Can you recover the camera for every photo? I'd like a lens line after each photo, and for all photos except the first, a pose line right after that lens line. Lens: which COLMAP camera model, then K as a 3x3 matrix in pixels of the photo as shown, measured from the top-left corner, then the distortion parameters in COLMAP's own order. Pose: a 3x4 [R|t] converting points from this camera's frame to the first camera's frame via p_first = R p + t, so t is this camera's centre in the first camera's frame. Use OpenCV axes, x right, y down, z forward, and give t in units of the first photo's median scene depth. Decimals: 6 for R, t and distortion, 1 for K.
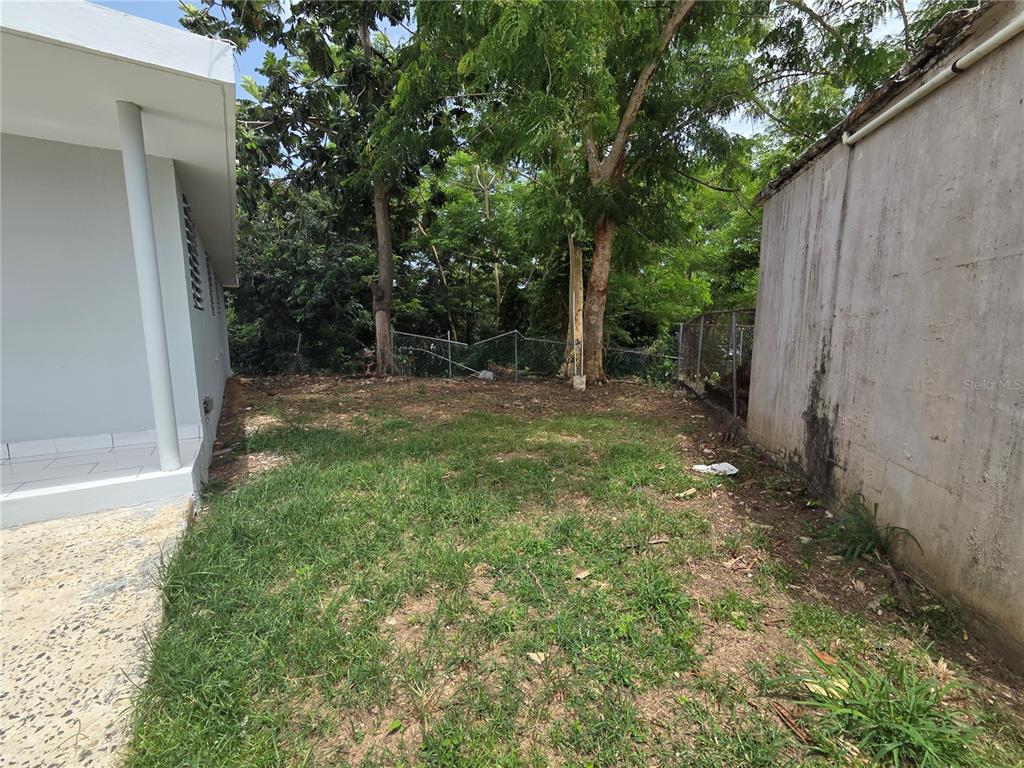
lens RADIAL K [[410.1, 0, 511.3], [0, 410.1, 377.1], [0, 0, 1]] dist [-0.005761, 0.001775]
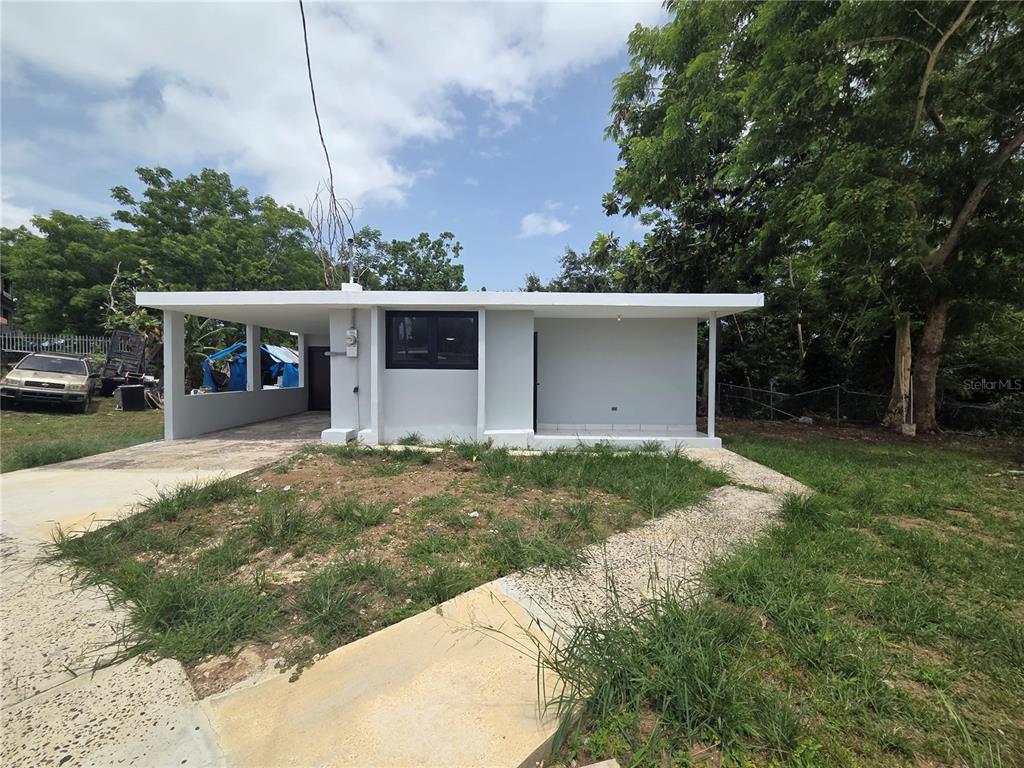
lens RADIAL K [[410.1, 0, 521.4], [0, 410.1, 387.7], [0, 0, 1]] dist [-0.005761, 0.001775]
pose [[0.838656, 0.020777, -0.544265, -0.126074], [-0.069869, 0.995120, -0.069672, 0.049183], [0.540161, 0.096458, 0.836015, -0.577818]]
